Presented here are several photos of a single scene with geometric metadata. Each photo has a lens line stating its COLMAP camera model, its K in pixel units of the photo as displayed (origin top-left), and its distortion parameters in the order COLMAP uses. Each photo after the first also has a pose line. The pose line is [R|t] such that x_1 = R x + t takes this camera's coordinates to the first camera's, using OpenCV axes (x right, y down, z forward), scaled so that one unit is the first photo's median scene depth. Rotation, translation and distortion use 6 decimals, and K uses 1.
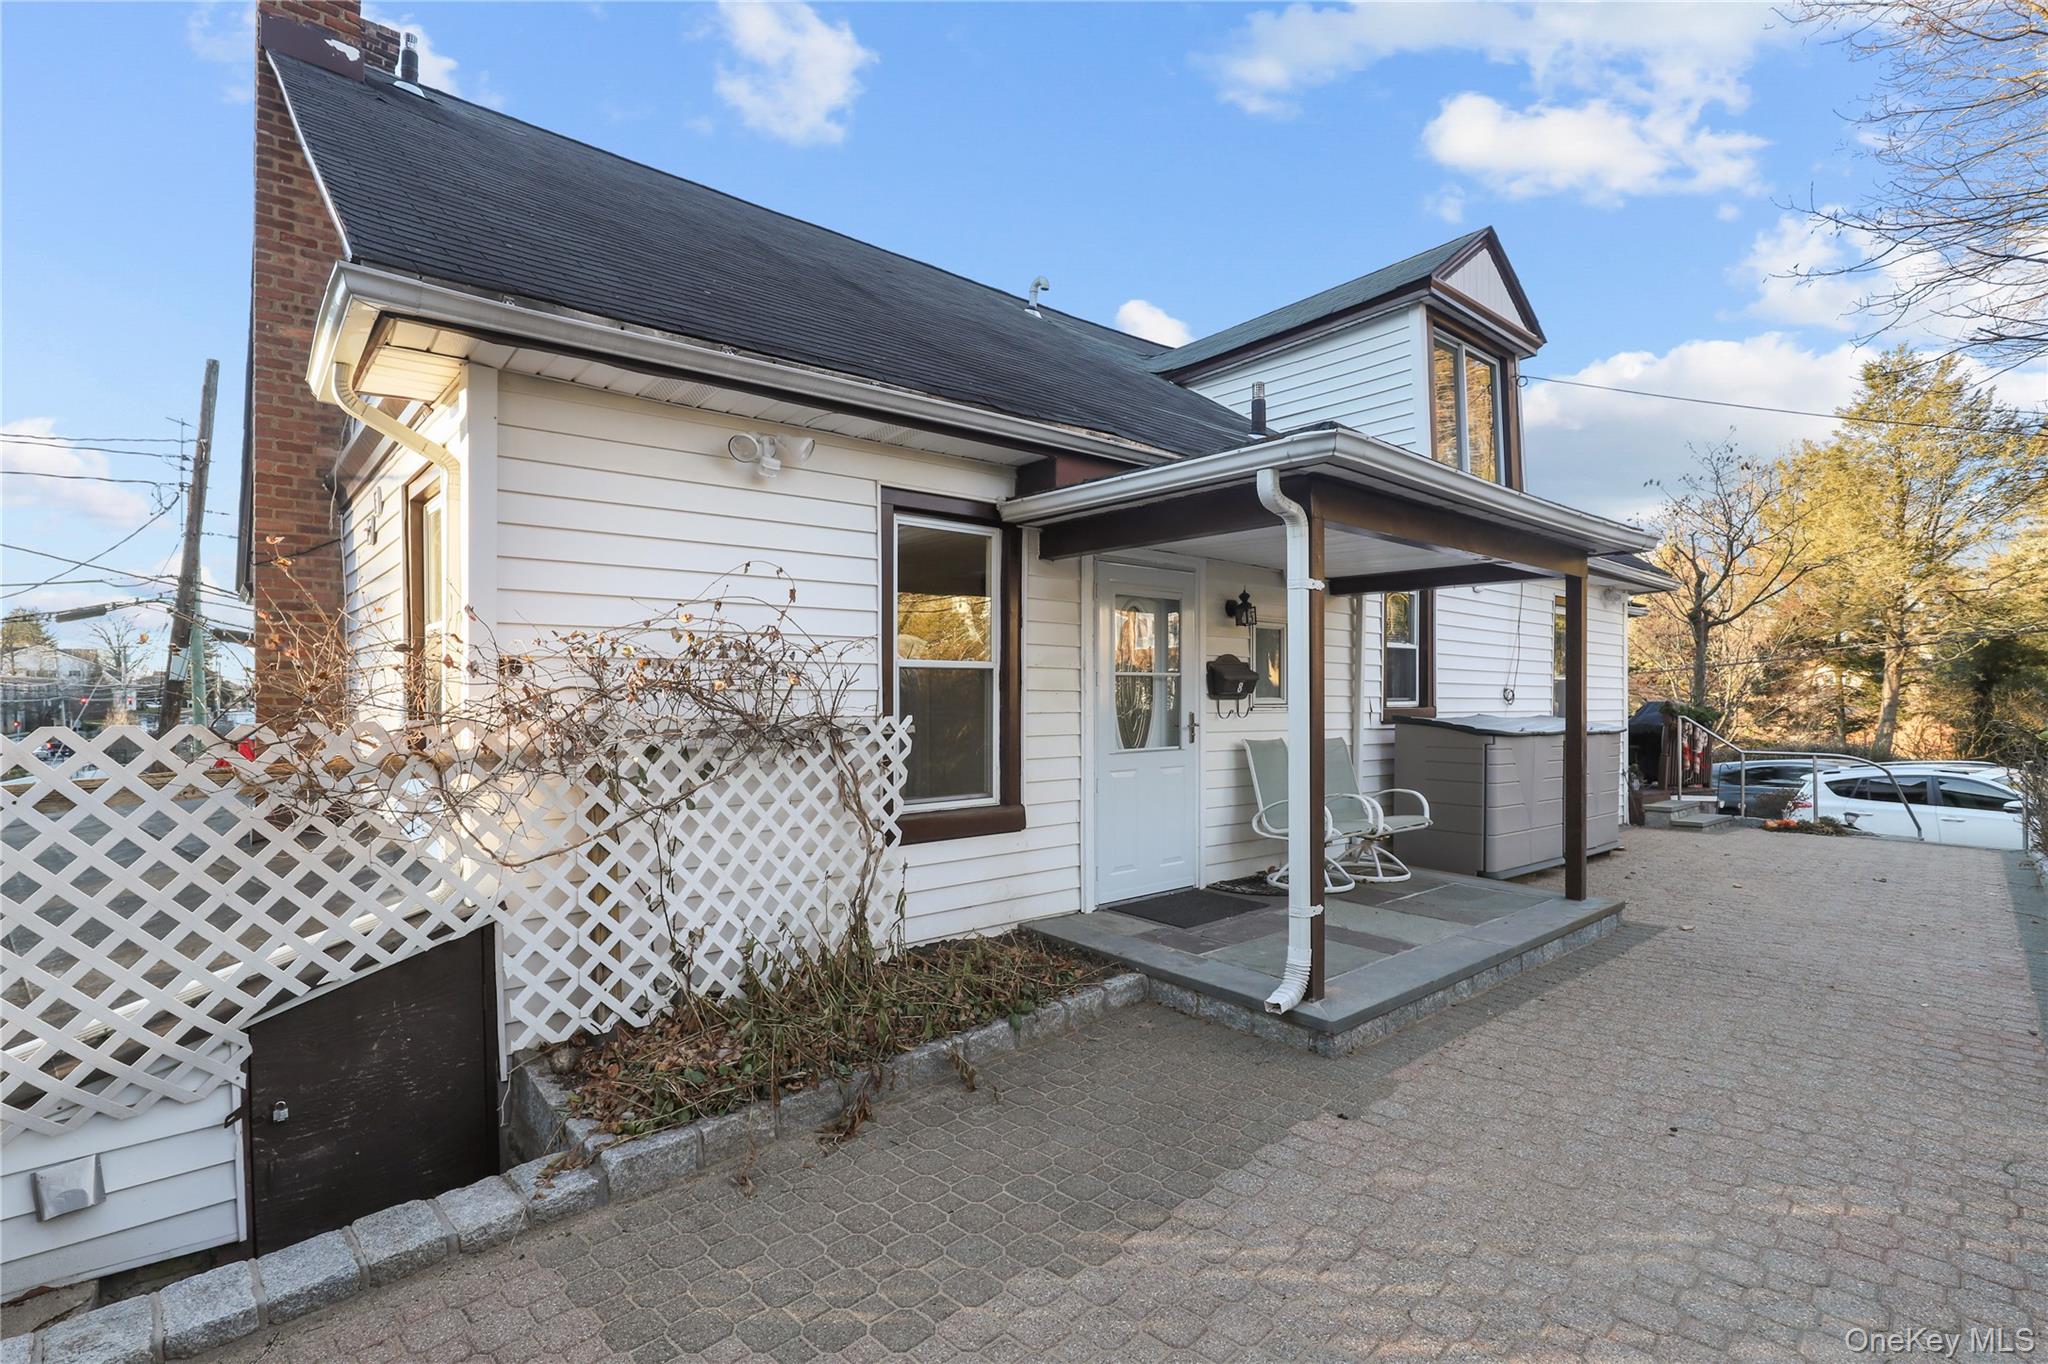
lens RADIAL K [[937.9, 0, 1014.3], [0, 937.9, 684.3], [0, 0, 1]] dist [-0.002076, 0.000416]
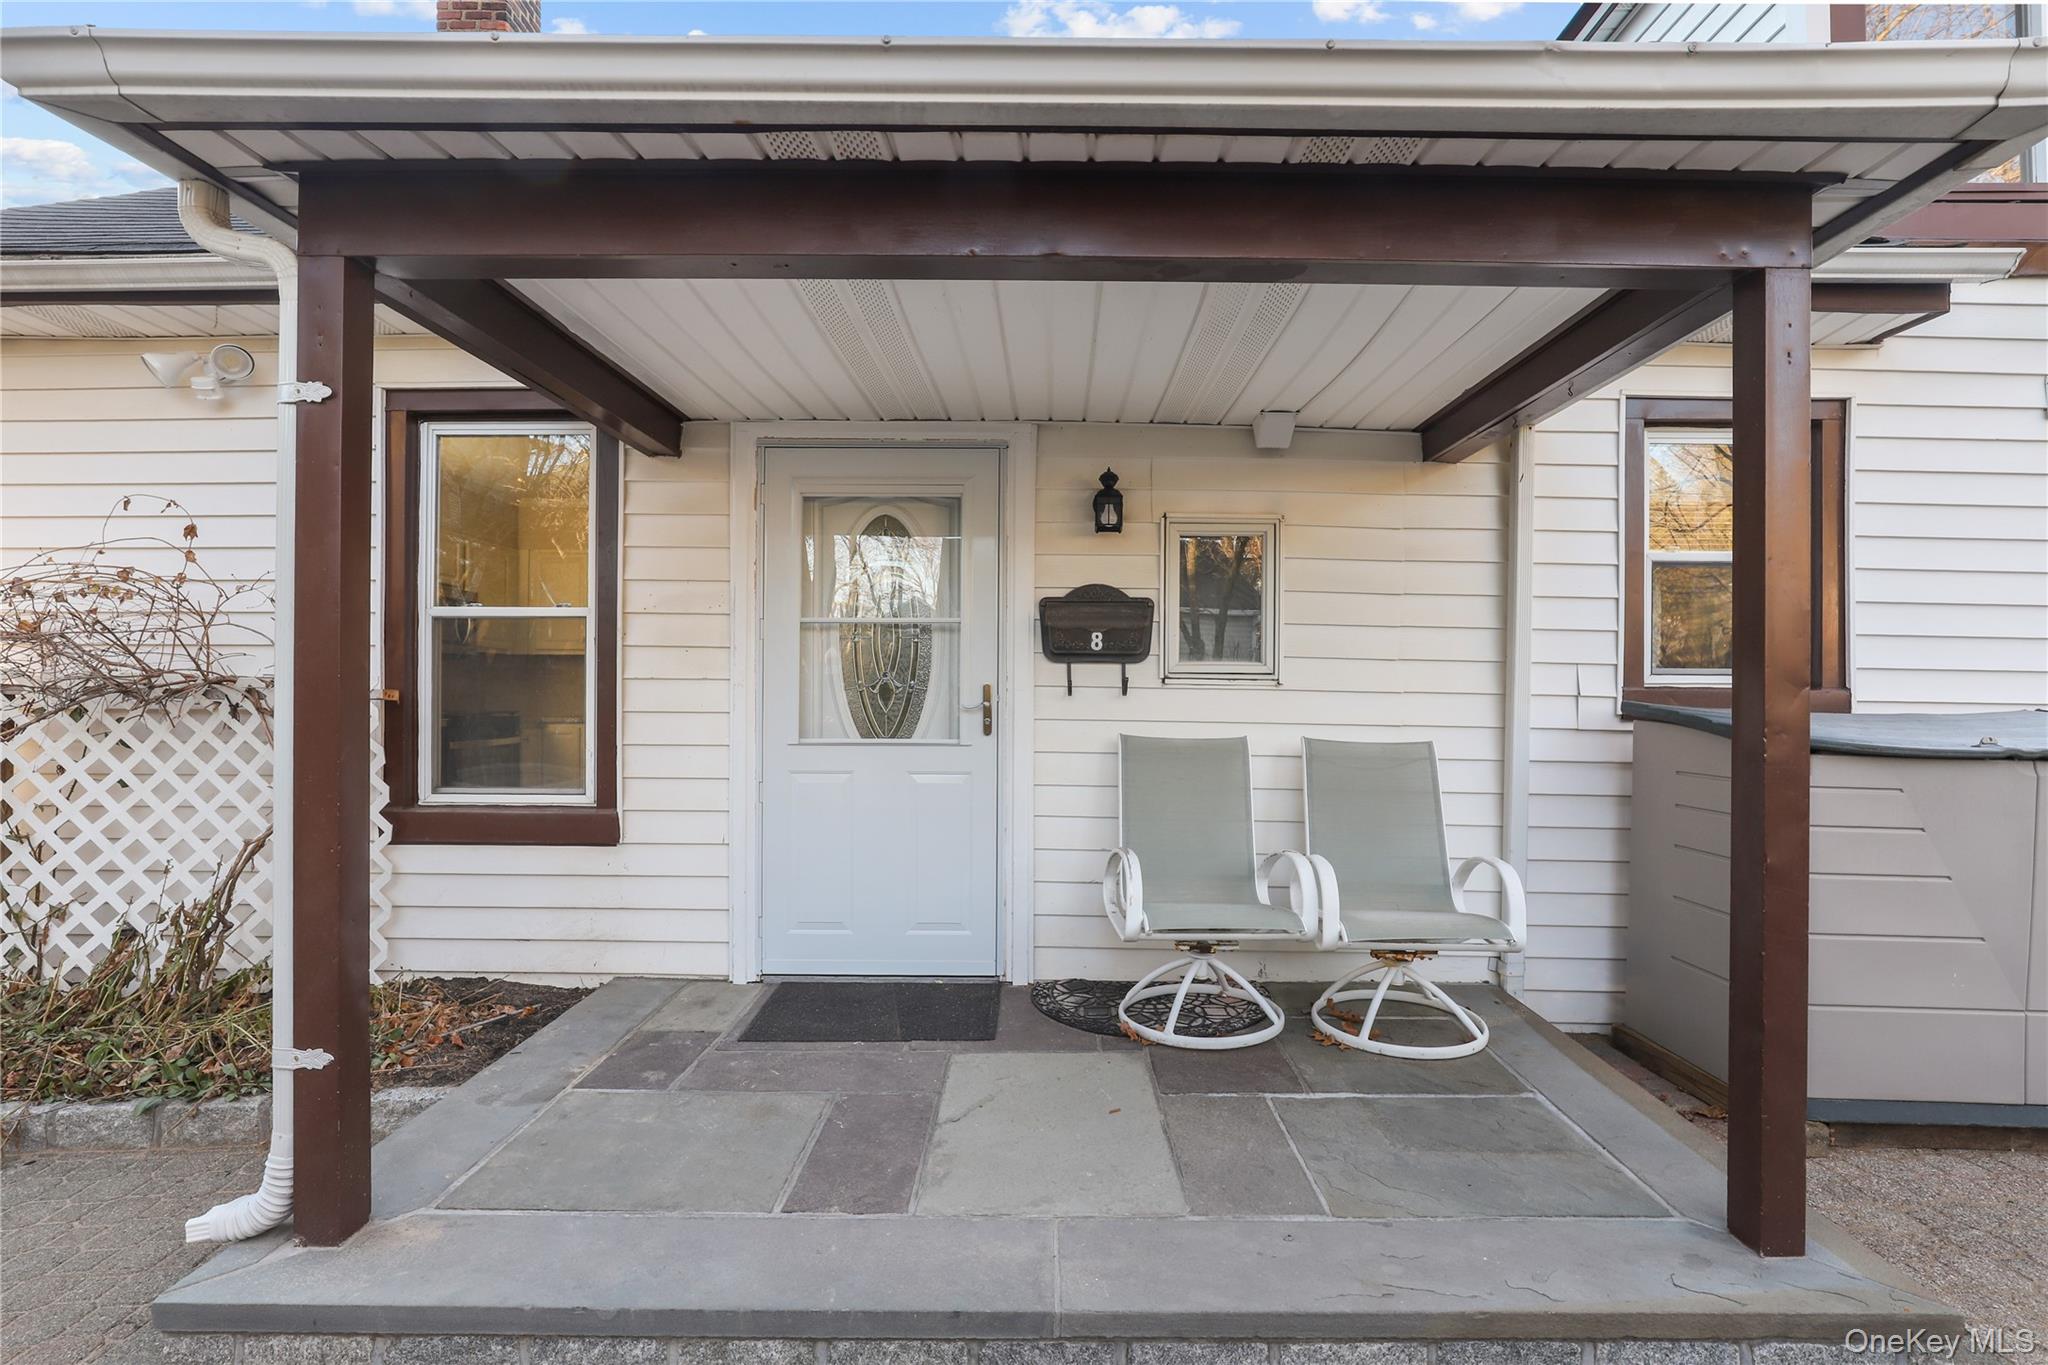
lens RADIAL K [[937.9, 0, 1014.3], [0, 937.9, 684.8], [0, 0, 1]] dist [-0.002076, 0.000416]
pose [[0.761378, -0.002465, -0.648303, 0.694299], [0.002324, 0.999997, -0.001072, 0.036401], [0.648304, -0.000690, 0.761382, 0.658182]]
